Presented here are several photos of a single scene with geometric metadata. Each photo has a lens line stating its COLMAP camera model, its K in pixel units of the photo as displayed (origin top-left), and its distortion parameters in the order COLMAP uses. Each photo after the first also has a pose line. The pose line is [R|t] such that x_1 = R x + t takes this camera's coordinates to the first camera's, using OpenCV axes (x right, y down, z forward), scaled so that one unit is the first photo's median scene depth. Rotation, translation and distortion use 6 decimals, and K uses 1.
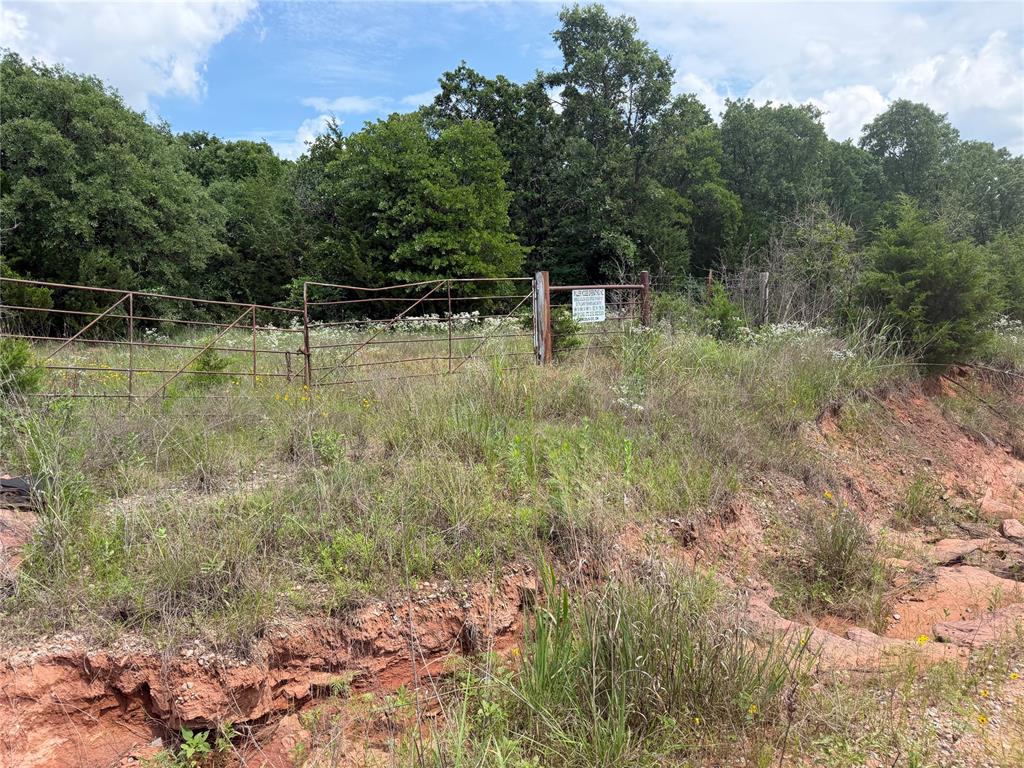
lens RADIAL K [[708.7, 0, 513.3], [0, 708.7, 384.7], [0, 0, 1]] dist [0.034637, -0.032345]
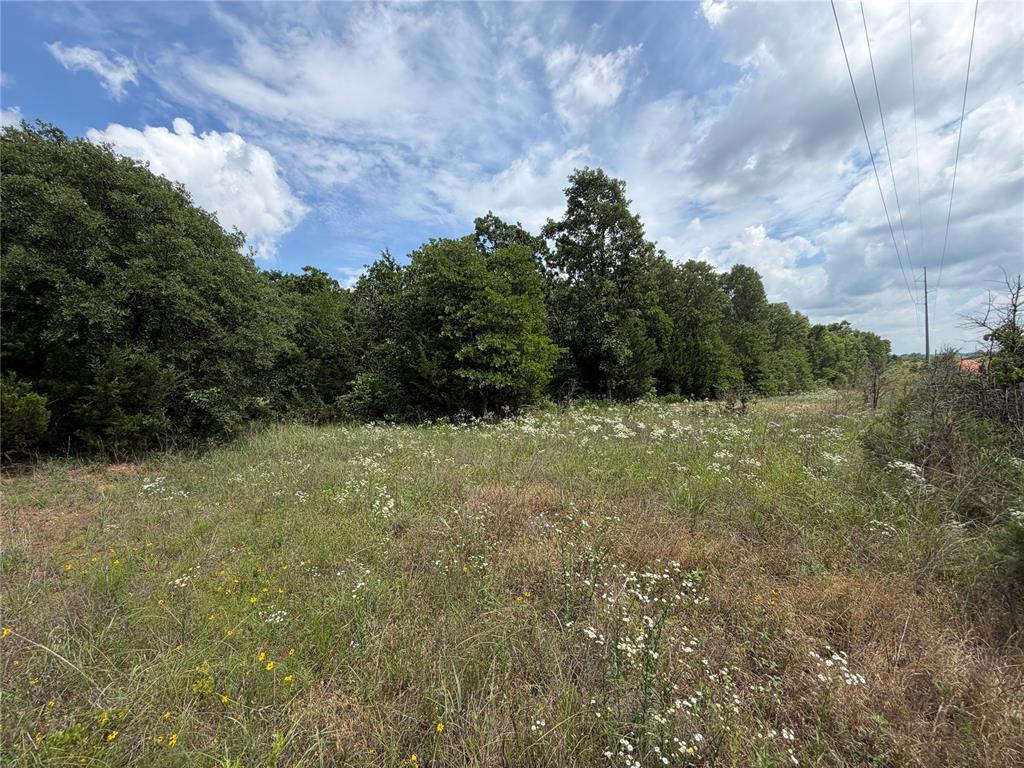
lens RADIAL K [[395.8, 0, 513.2], [0, 395.8, 386.1], [0, 0, 1]] dist [0.001459, -0.000217]
pose [[0.990697, -0.004672, 0.136009, -0.166471], [0.019331, 0.994107, -0.106665, -0.067505], [-0.134709, 0.108302, 0.984949, 0.394856]]
